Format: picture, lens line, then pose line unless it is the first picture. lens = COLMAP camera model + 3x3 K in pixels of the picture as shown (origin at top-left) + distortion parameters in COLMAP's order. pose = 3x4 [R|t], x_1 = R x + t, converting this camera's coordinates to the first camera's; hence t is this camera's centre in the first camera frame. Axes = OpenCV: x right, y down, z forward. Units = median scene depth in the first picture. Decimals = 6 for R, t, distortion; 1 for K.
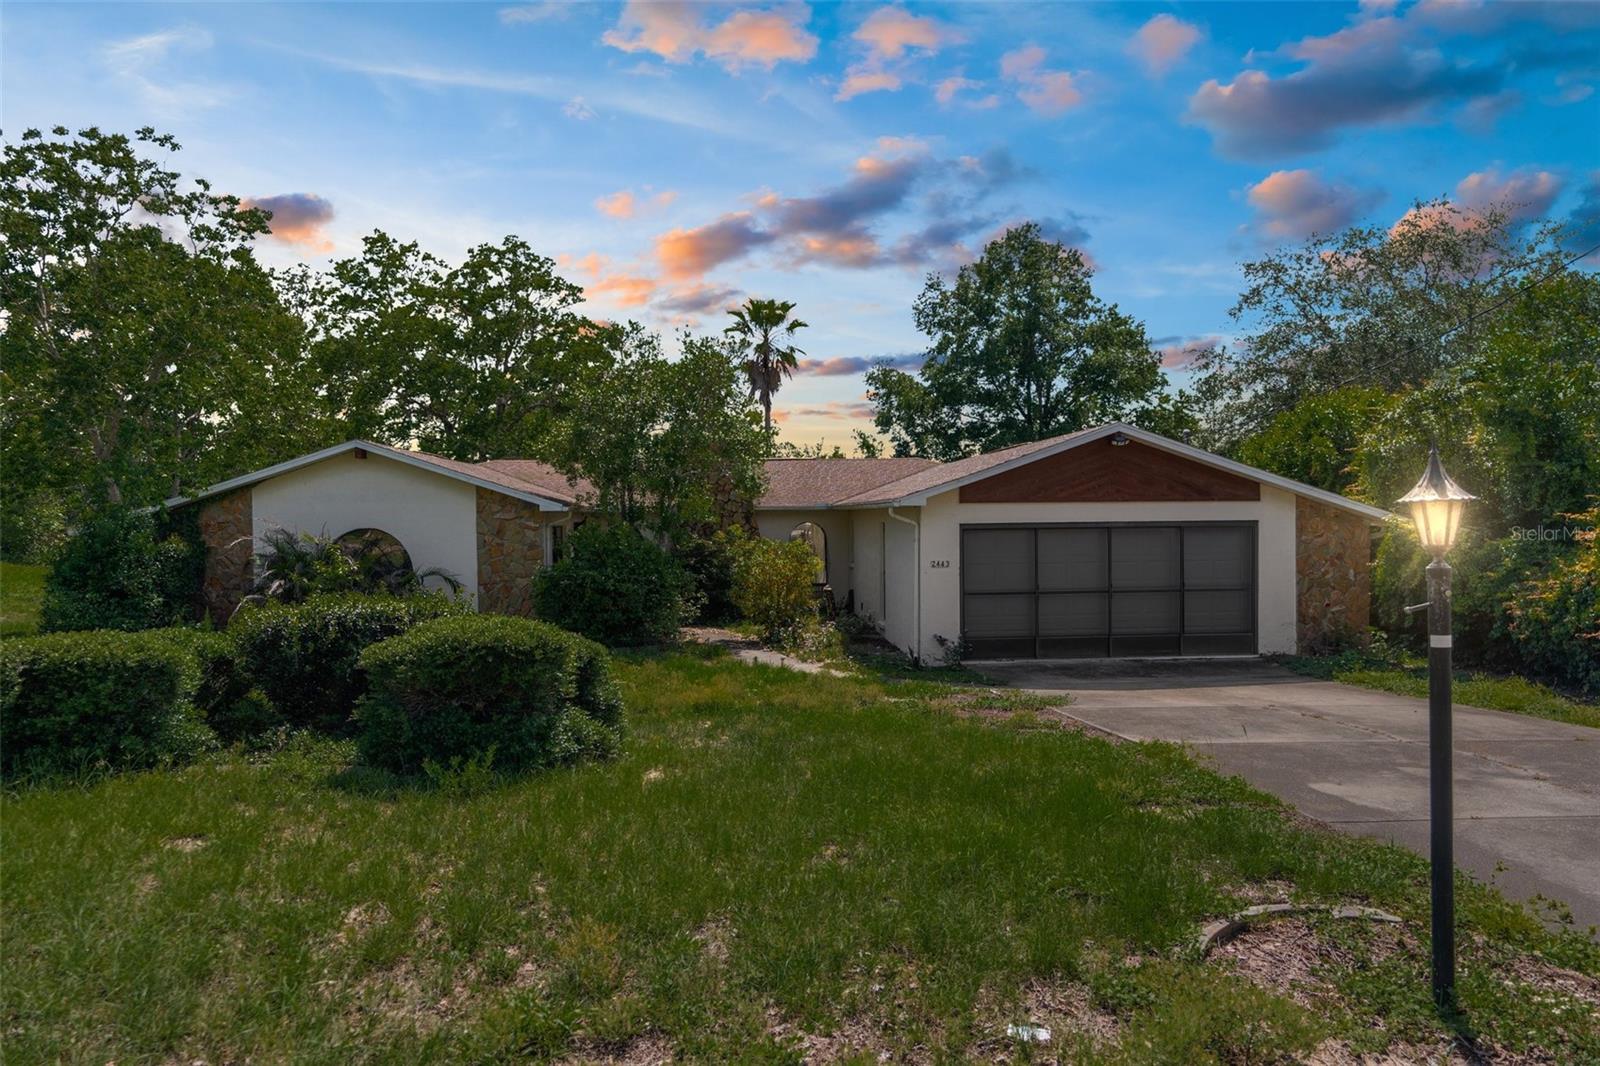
lens RADIAL K [[939.4, 0, 811.0], [0, 939.4, 531.0], [0, 0, 1]] dist [0.001112, -0.000328]
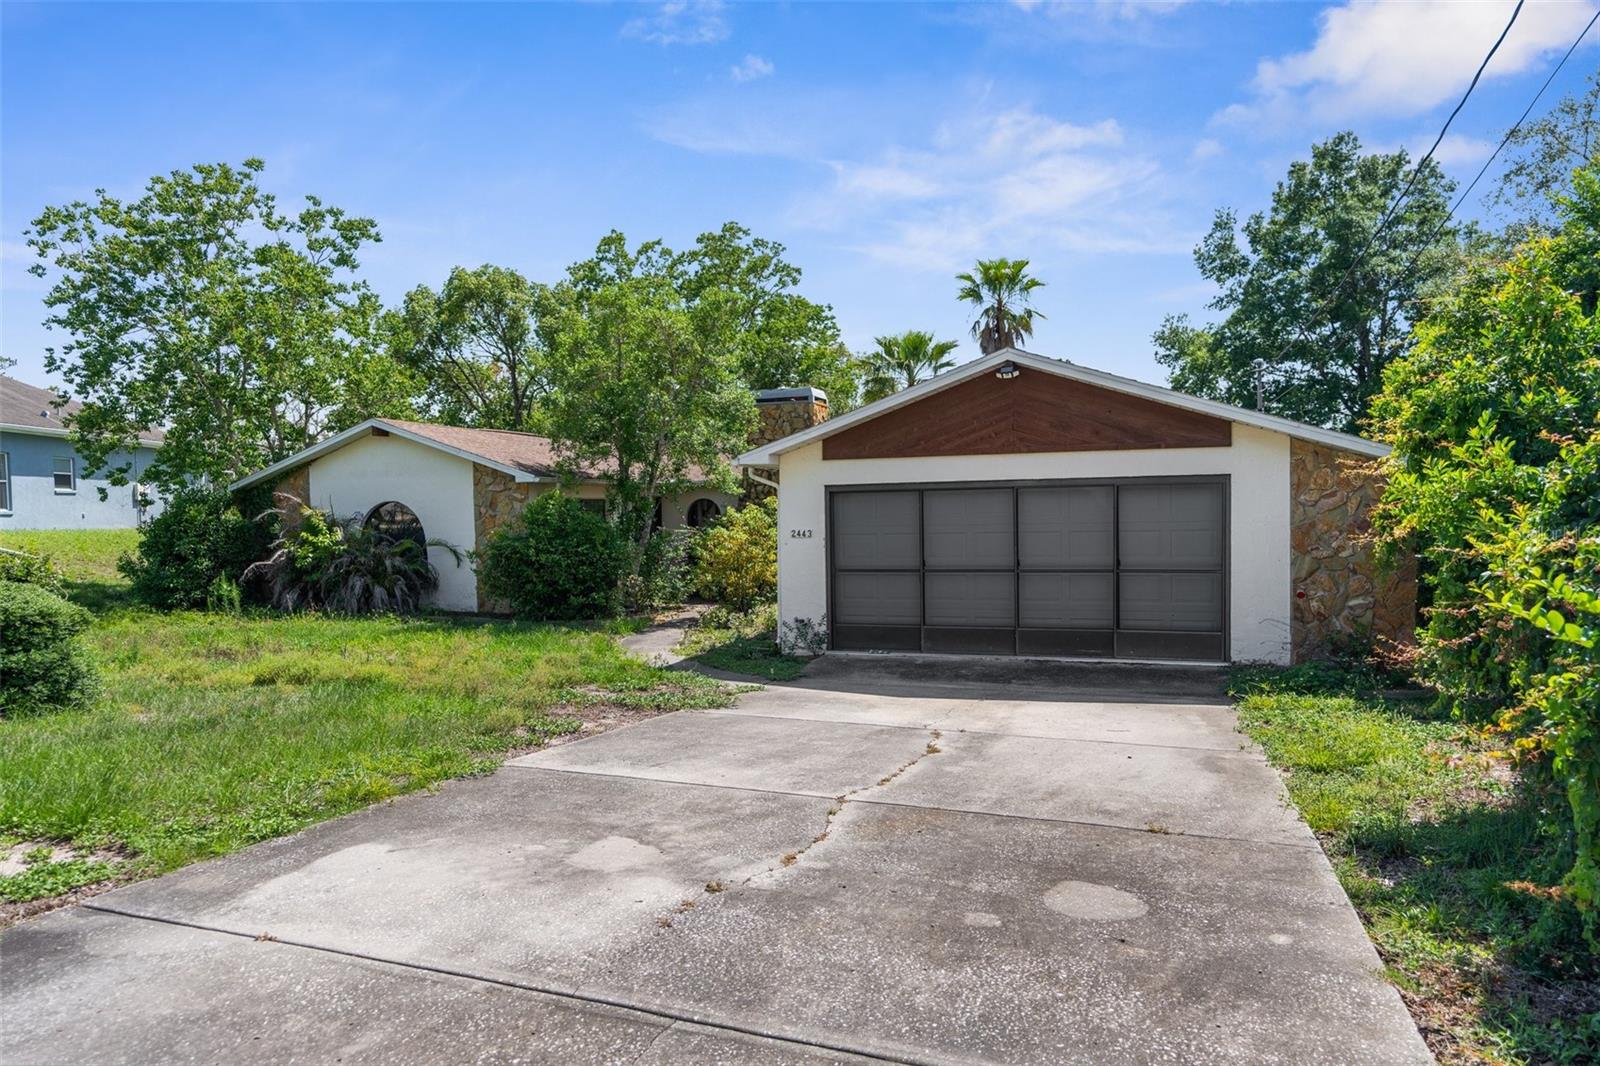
lens RADIAL K [[939.4, 0, 799.8], [0, 939.4, 537.3], [0, 0, 1]] dist [0.001112, -0.000328]
pose [[0.925185, 0.004495, -0.379489, 0.442931], [0.004620, 0.999722, 0.023106, 0.018412], [0.379488, -0.023130, 0.924908, 0.218585]]
